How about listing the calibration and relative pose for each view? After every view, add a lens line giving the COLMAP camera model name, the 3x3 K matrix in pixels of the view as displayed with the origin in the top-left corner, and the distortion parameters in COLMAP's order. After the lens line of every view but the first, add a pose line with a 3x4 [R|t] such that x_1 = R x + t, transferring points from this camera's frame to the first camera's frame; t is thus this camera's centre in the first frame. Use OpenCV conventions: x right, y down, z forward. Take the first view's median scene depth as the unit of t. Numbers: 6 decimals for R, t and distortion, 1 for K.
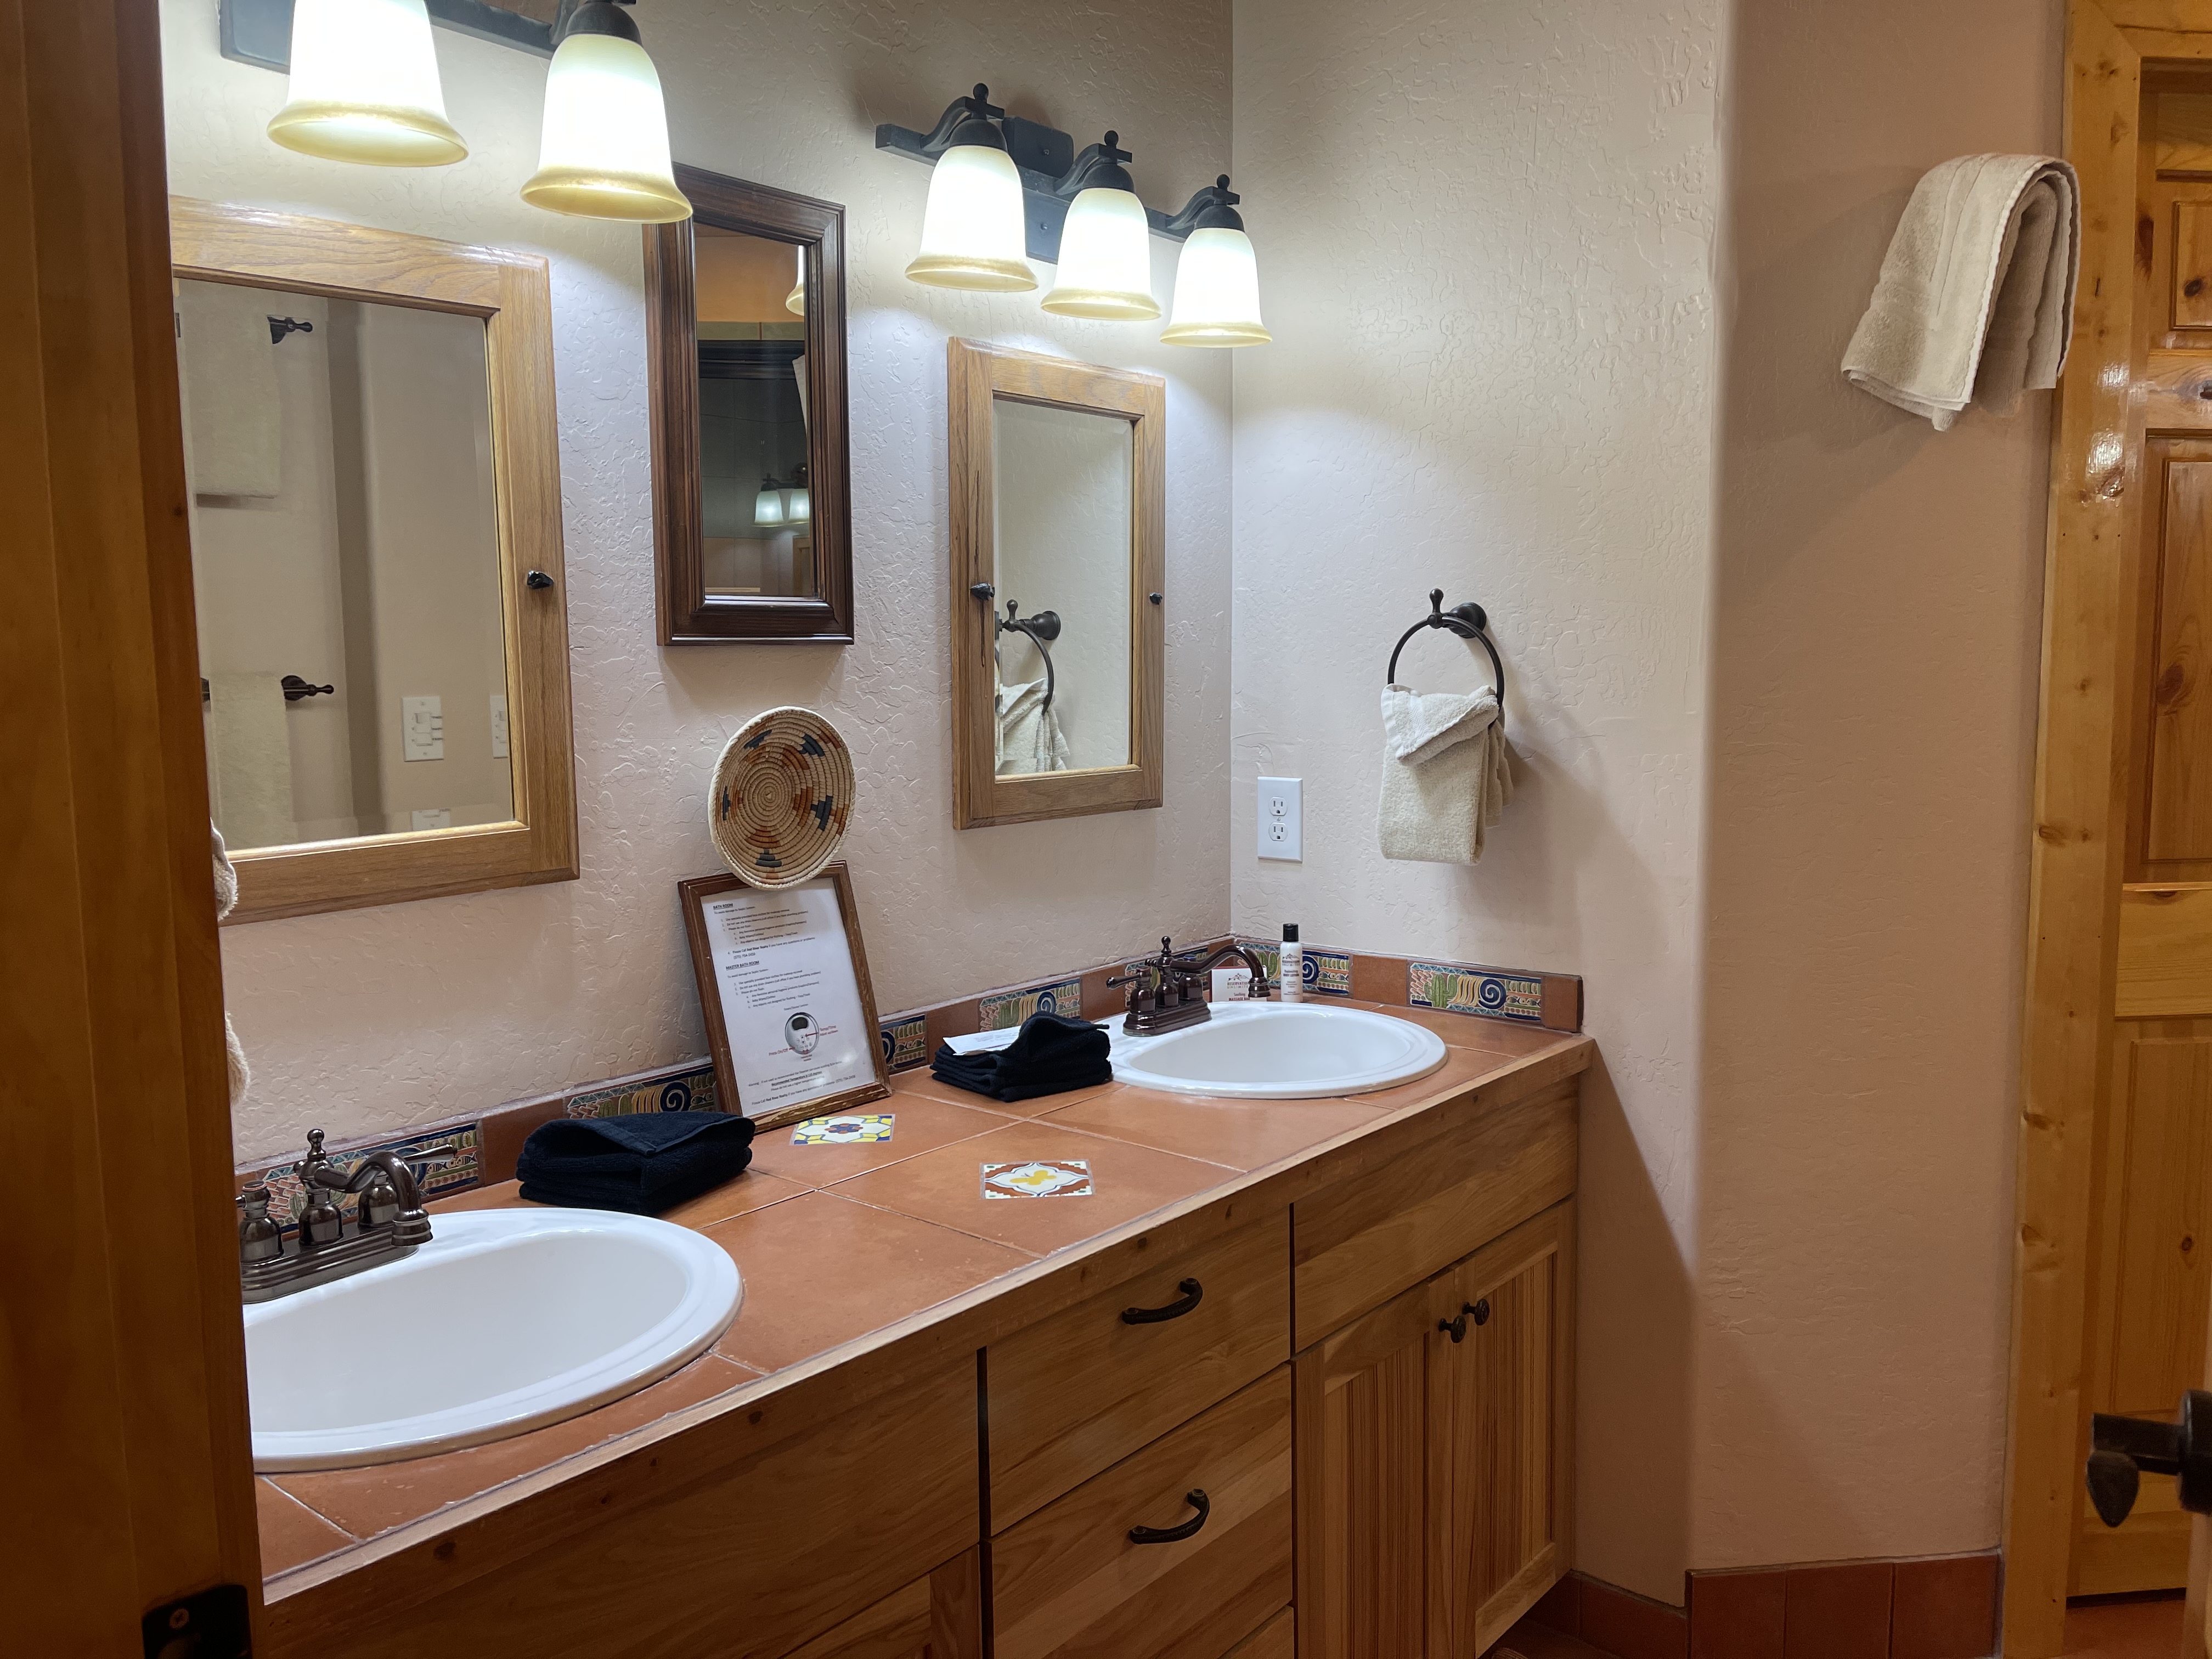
lens RADIAL K [[1663.6, 0, 1100.1], [0, 1663.6, 830.5], [0, 0, 1]] dist [0.035436, -0.004907]
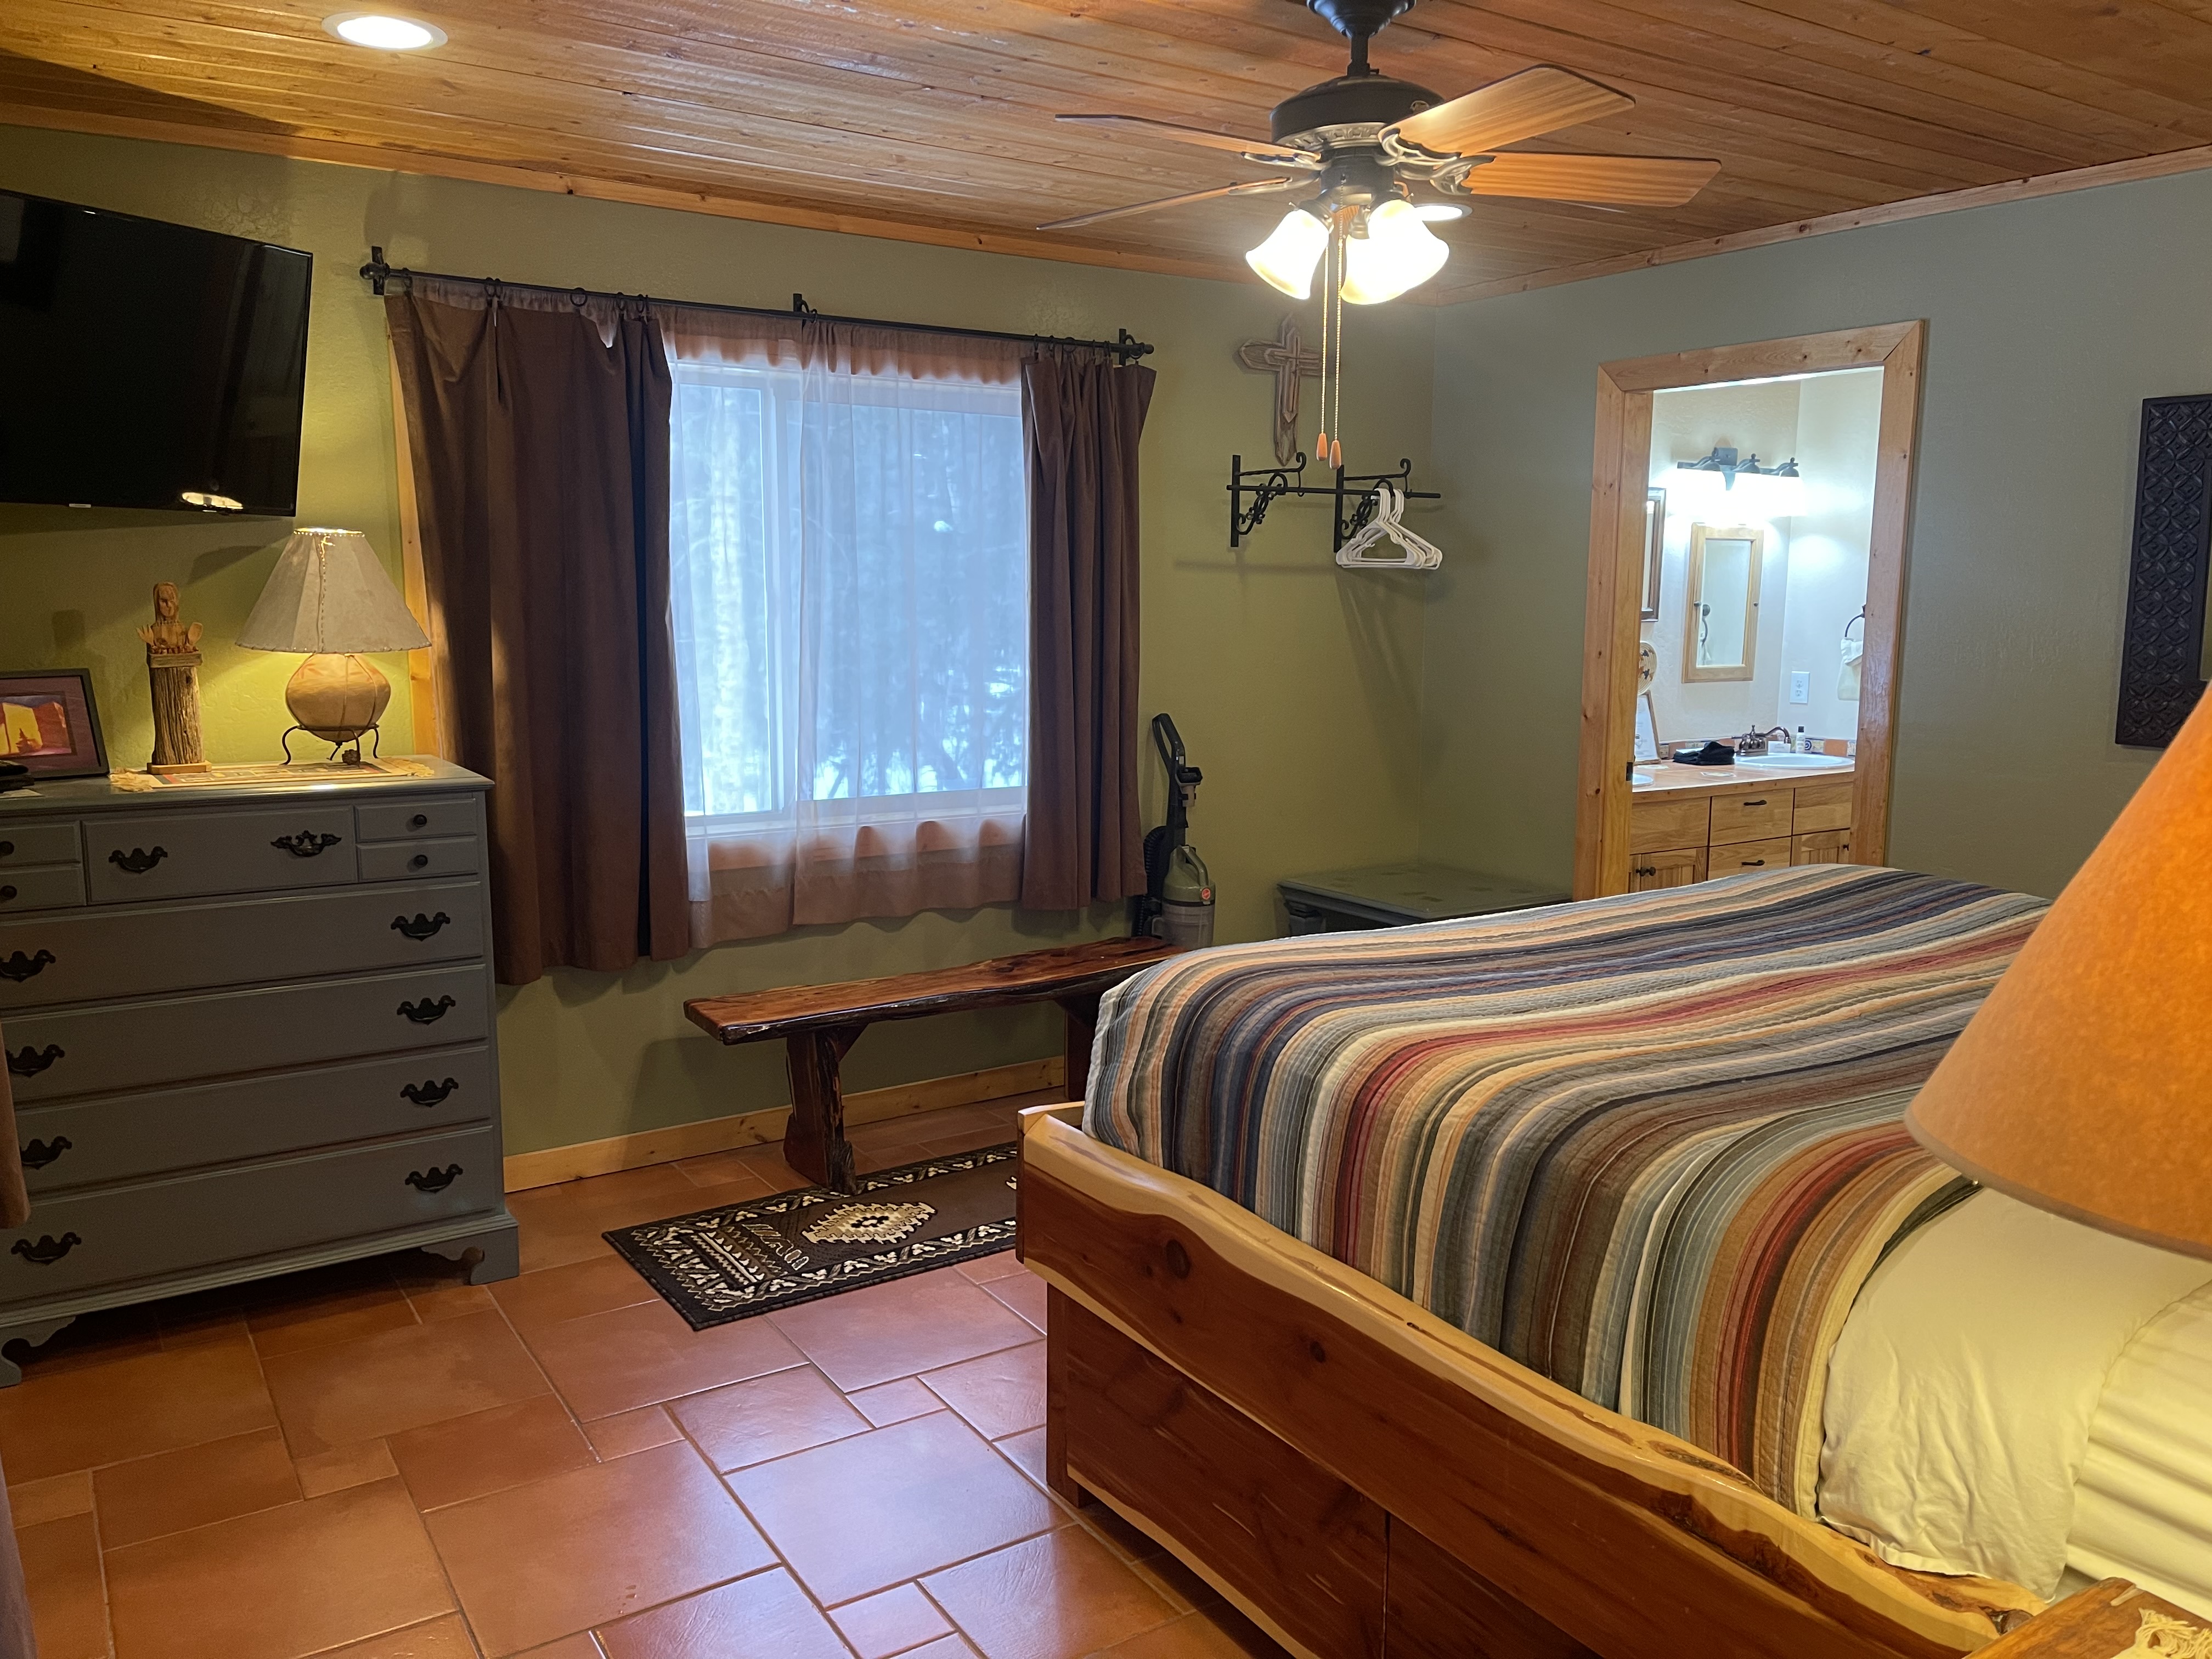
lens RADIAL K [[1663.6, 0, 1100.1], [0, 1663.6, 830.5], [0, 0, 1]] dist [0.035436, -0.004907]
pose [[0.956750, 0.054409, -0.285777, -0.248072], [-0.044435, 0.998159, 0.041277, 0.215754], [0.287497, -0.026793, 0.957407, -2.543029]]
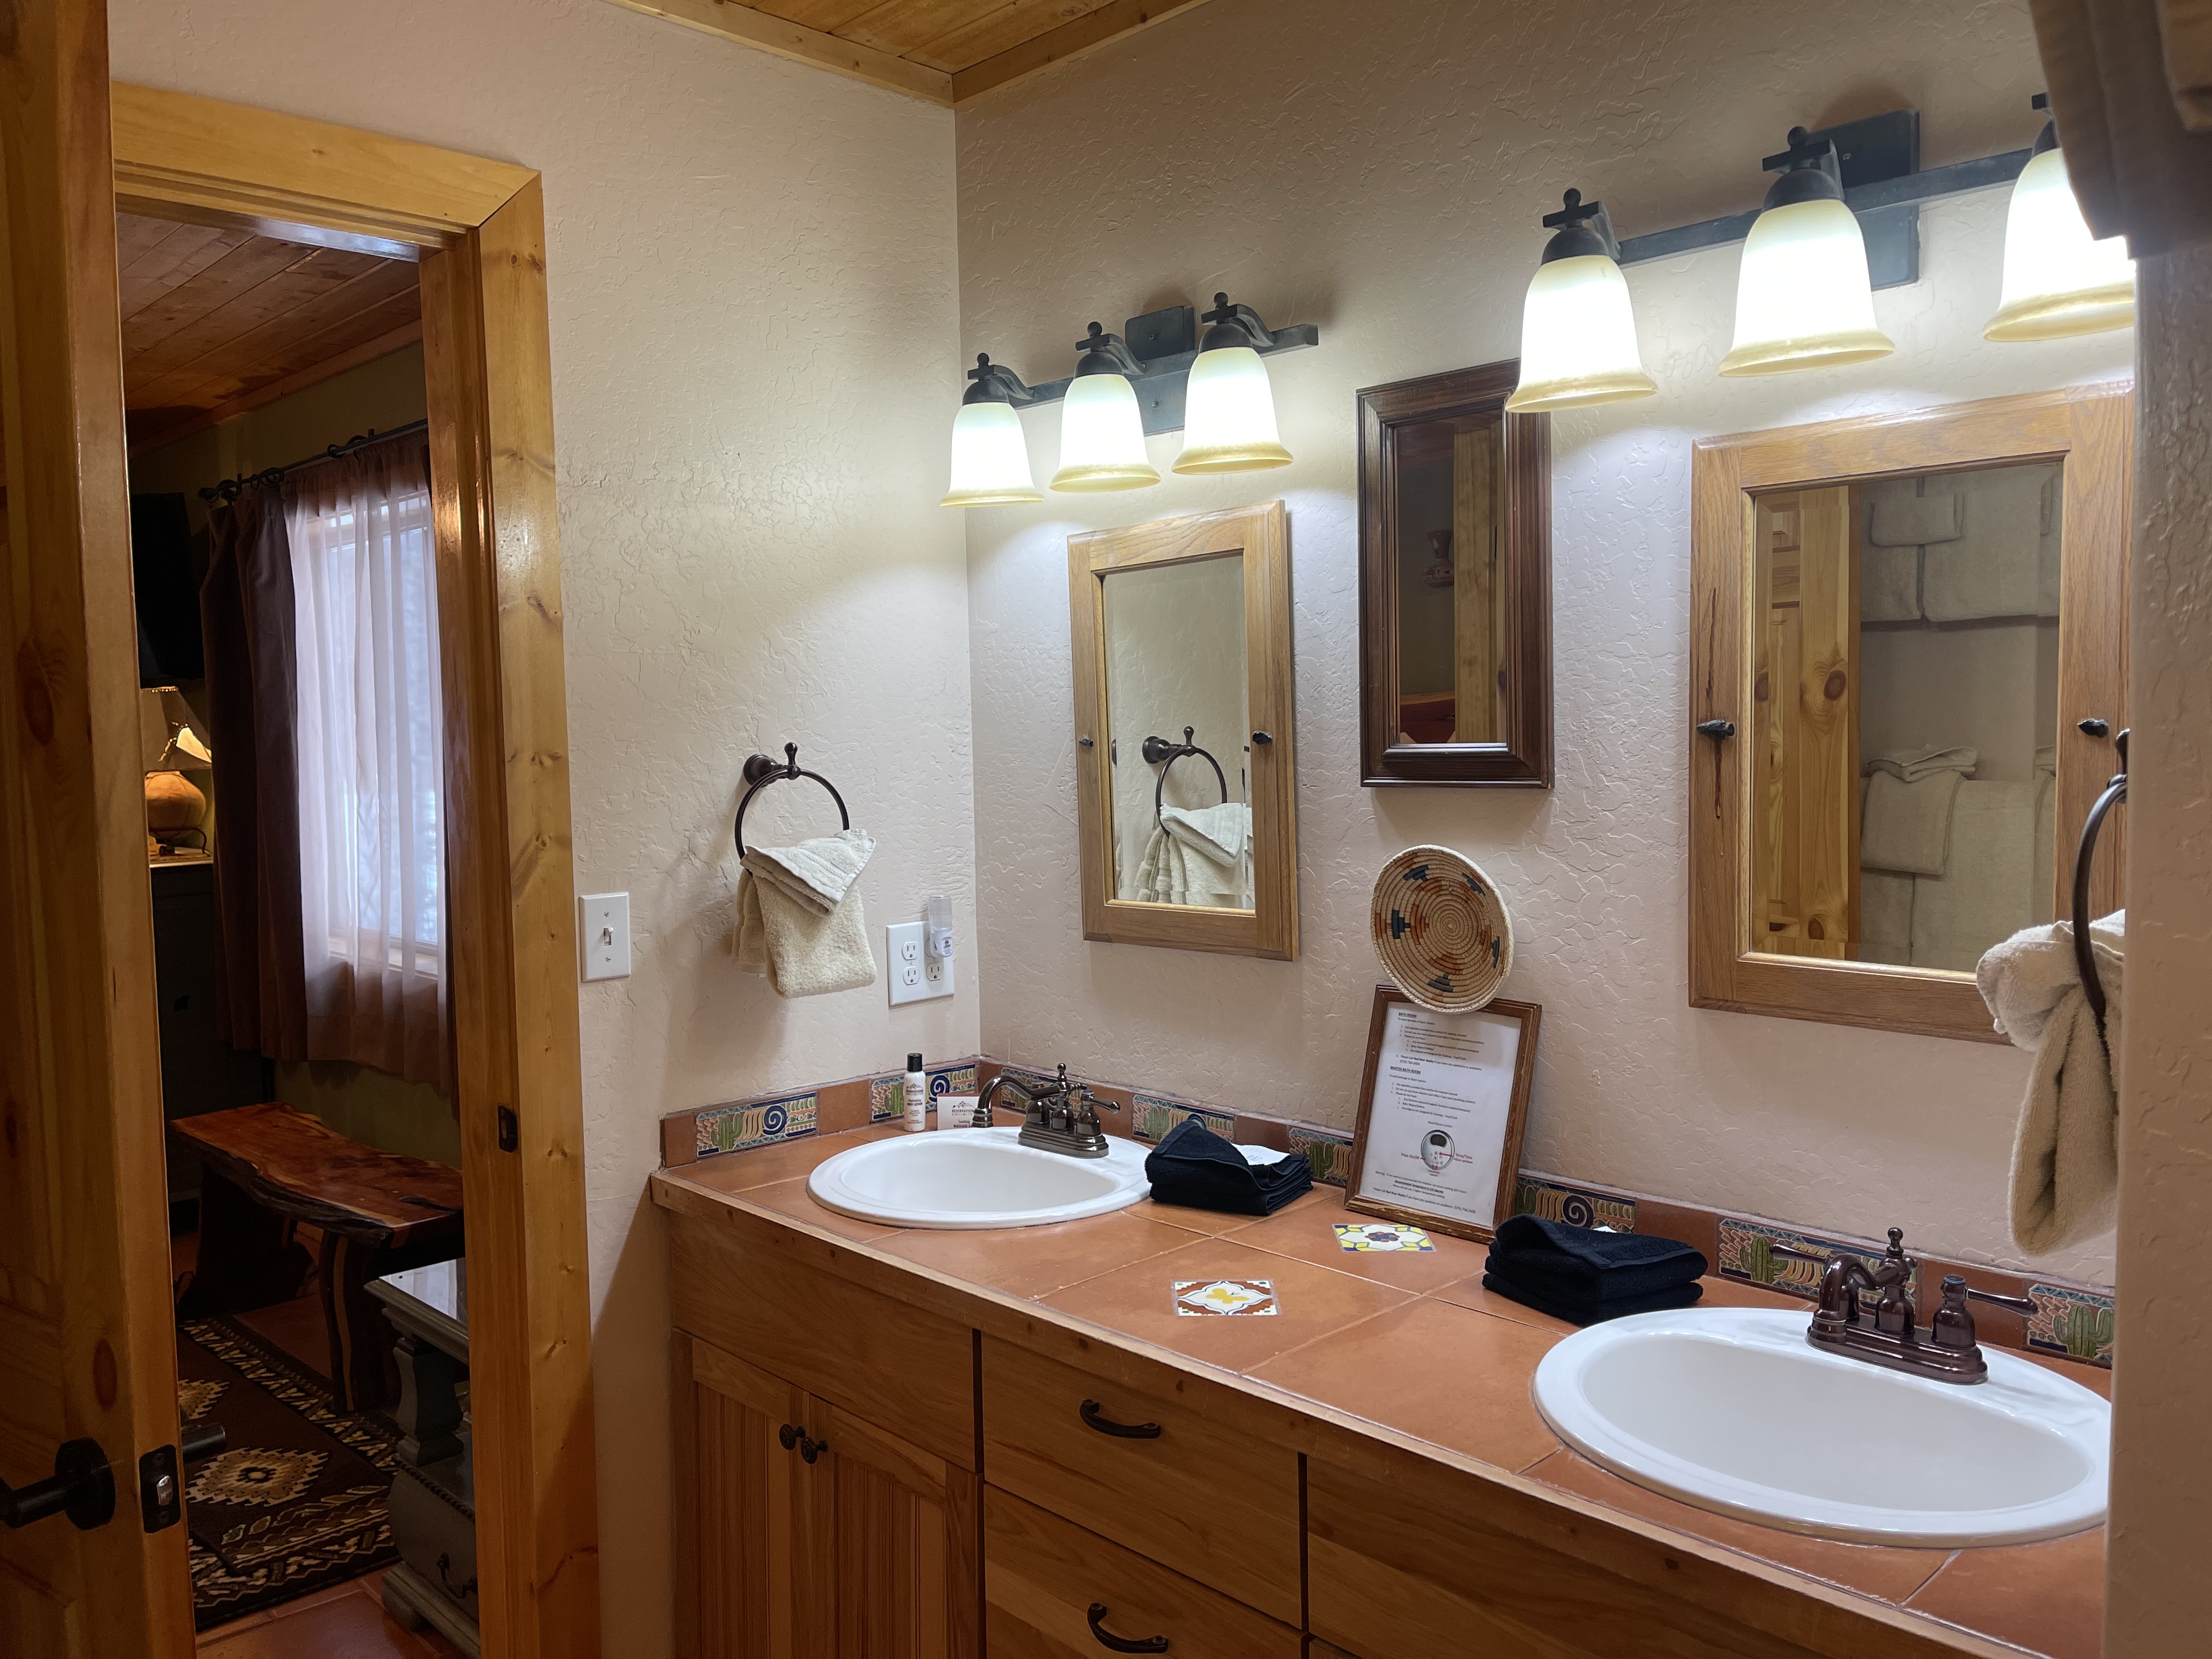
lens RADIAL K [[1694.2, 0, 1108.9], [0, 1694.2, 831.0], [0, 0, 1]] dist [0.077687, -0.103524]
pose [[-0.100404, 0.076473, -0.992003, 0.921025], [-0.086131, 0.992631, 0.085239, -0.158048], [0.991212, 0.094001, -0.093077, 0.882839]]
